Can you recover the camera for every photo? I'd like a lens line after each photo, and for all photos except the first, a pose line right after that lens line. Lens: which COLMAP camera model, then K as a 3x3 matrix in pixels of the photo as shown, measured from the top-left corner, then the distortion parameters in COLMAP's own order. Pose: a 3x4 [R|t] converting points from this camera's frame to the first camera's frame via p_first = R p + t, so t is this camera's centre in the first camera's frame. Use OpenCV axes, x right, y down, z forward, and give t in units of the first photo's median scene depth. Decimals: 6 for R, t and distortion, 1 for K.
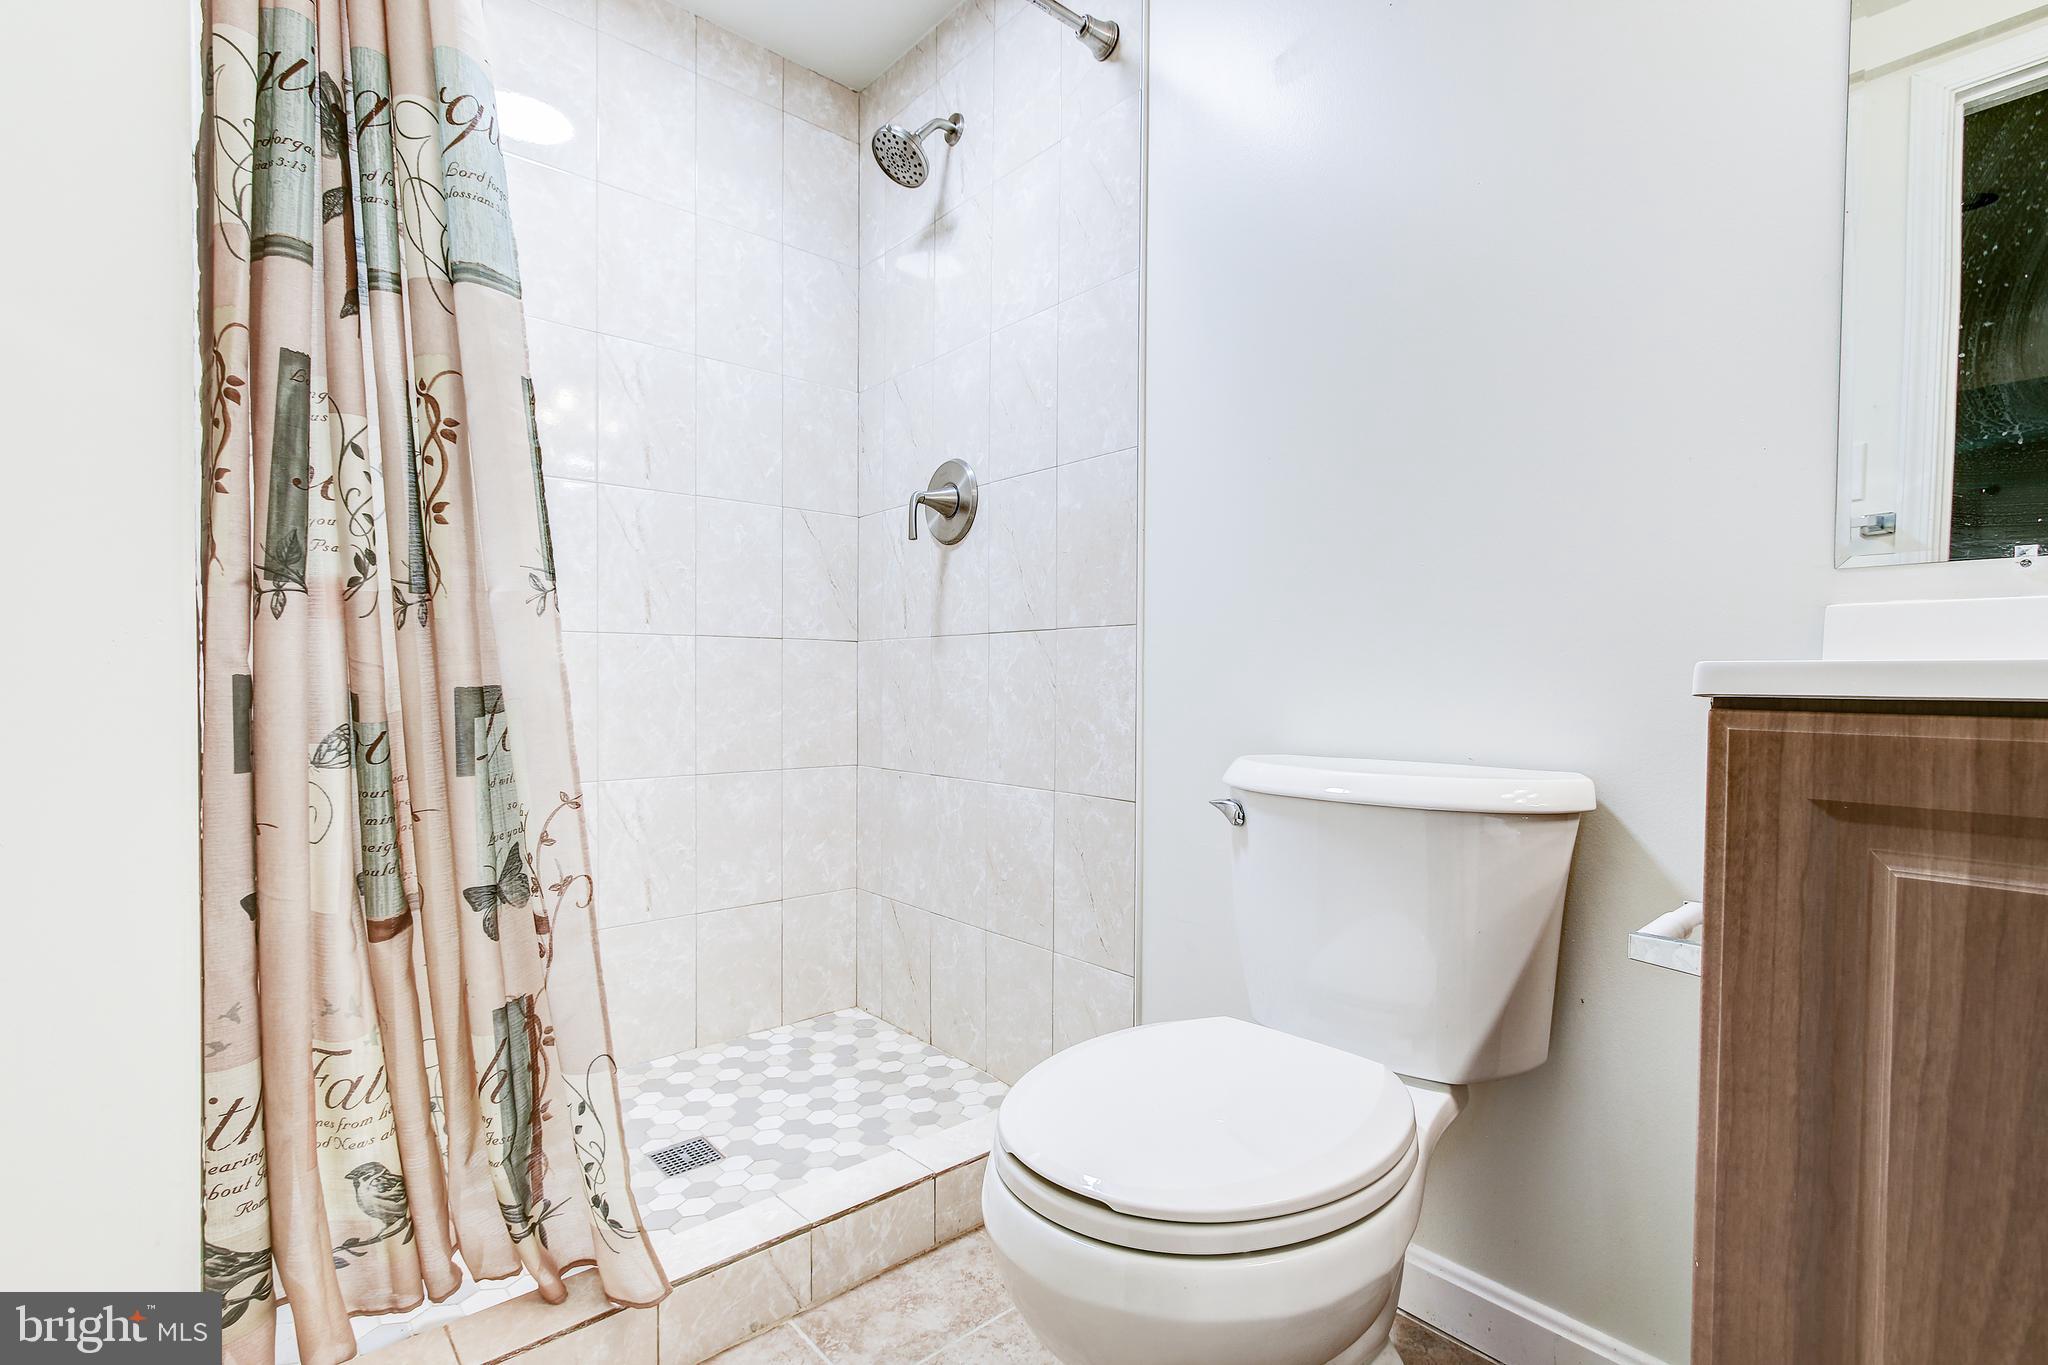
lens RADIAL K [[935.6, 0, 1028.8], [0, 935.6, 695.4], [0, 0, 1]] dist [-0.004913, 0.003872]
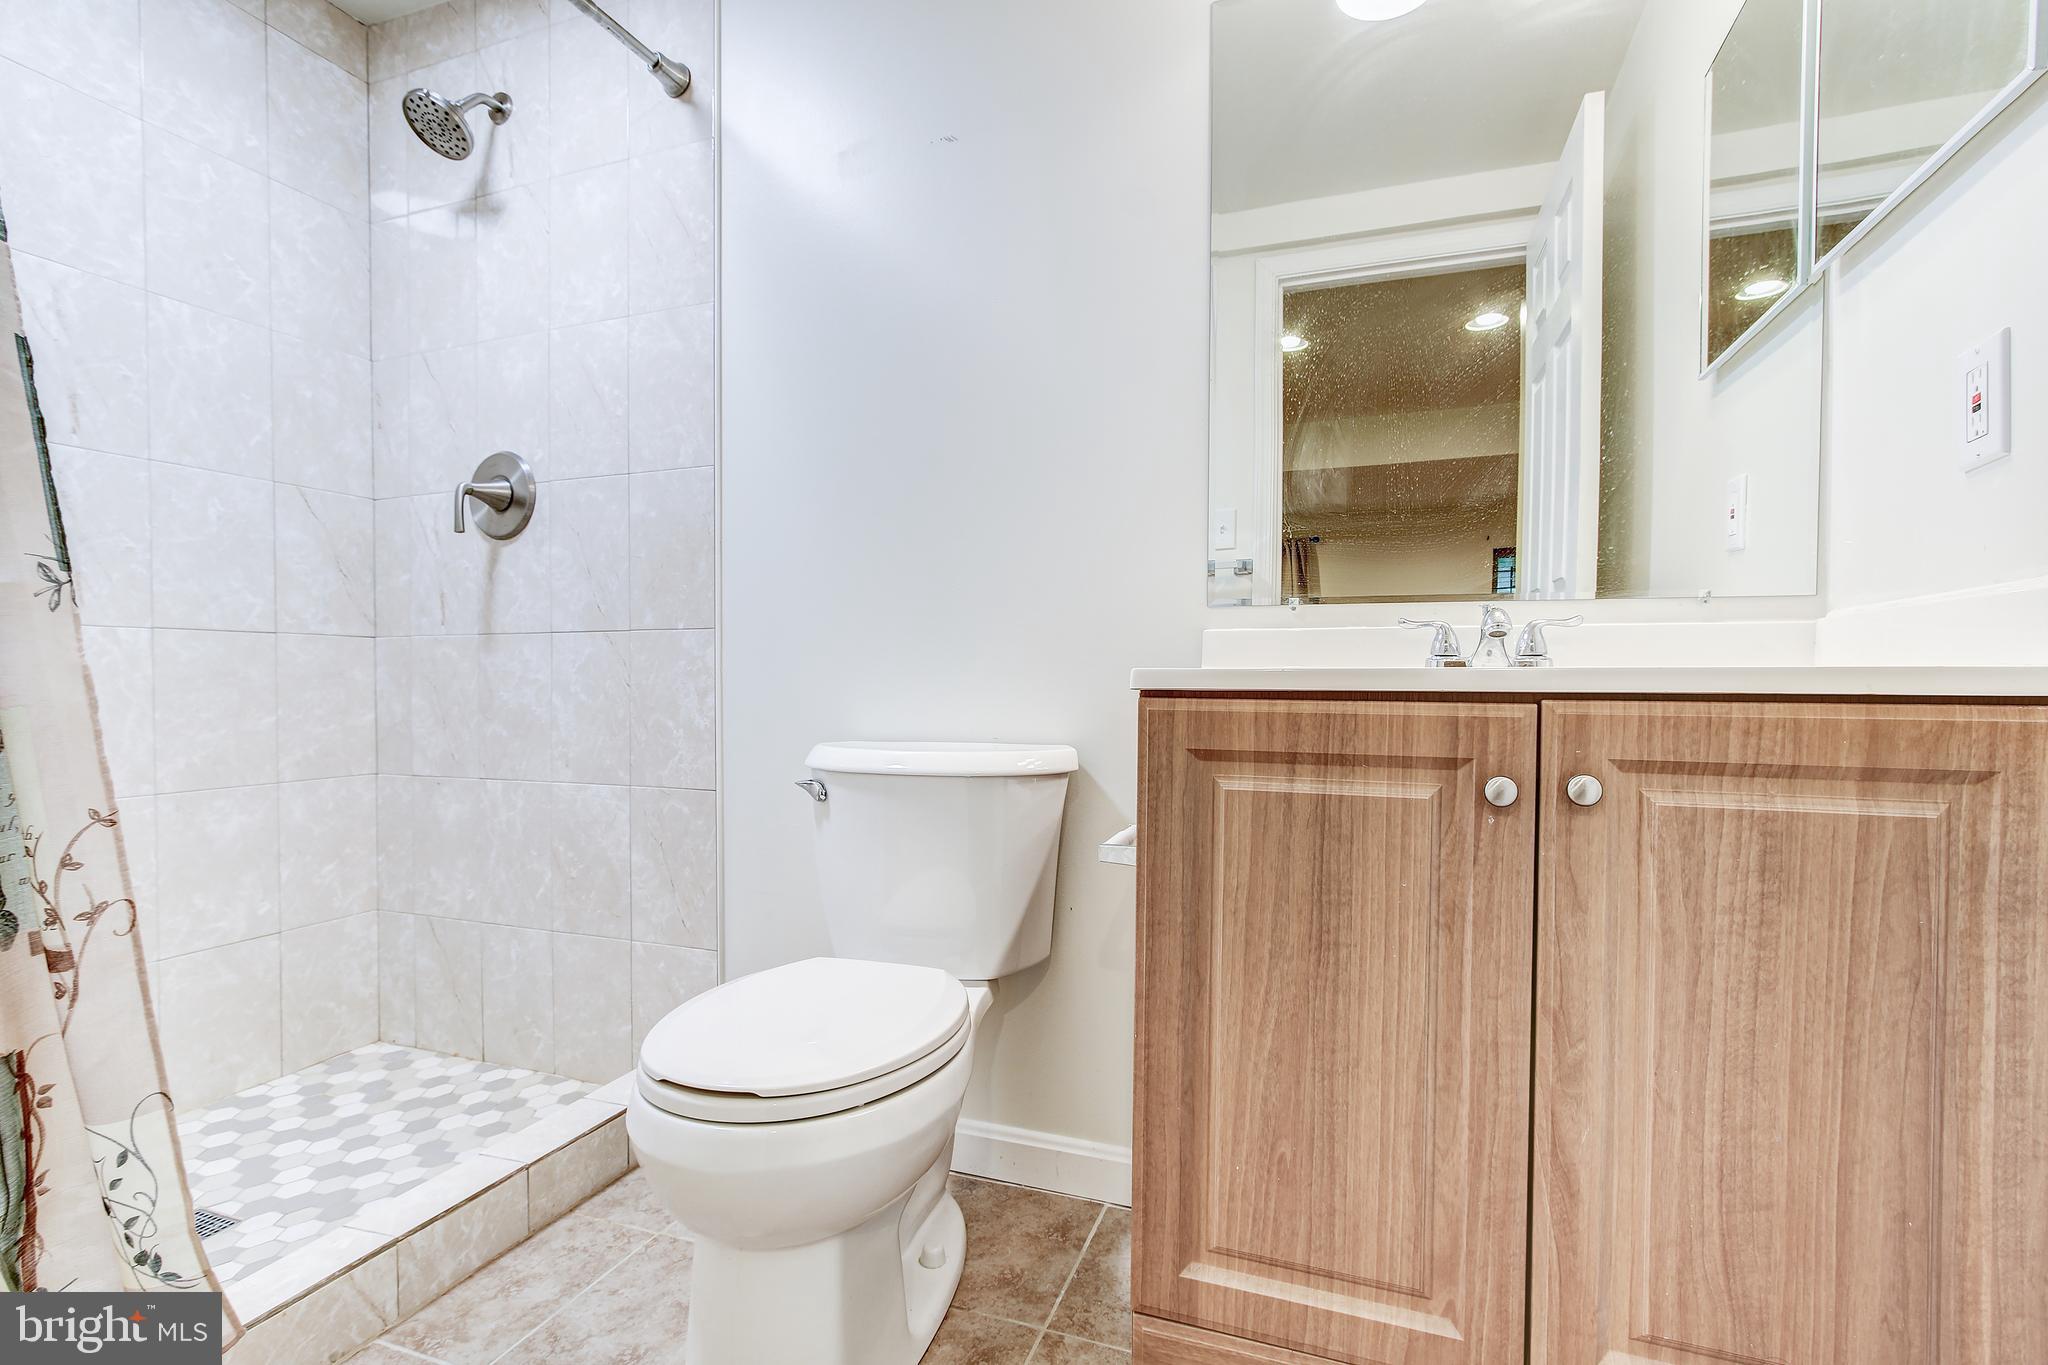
lens RADIAL K [[940.6, 0, 1025.8], [0, 940.6, 694.4], [0, 0, 1]] dist [-0.002003, 0.003913]
pose [[0.879790, -0.012849, 0.475188, -0.082138], [0.011315, 0.999917, 0.006089, -0.000975], [-0.475227, 0.000019, 0.879863, -0.128184]]
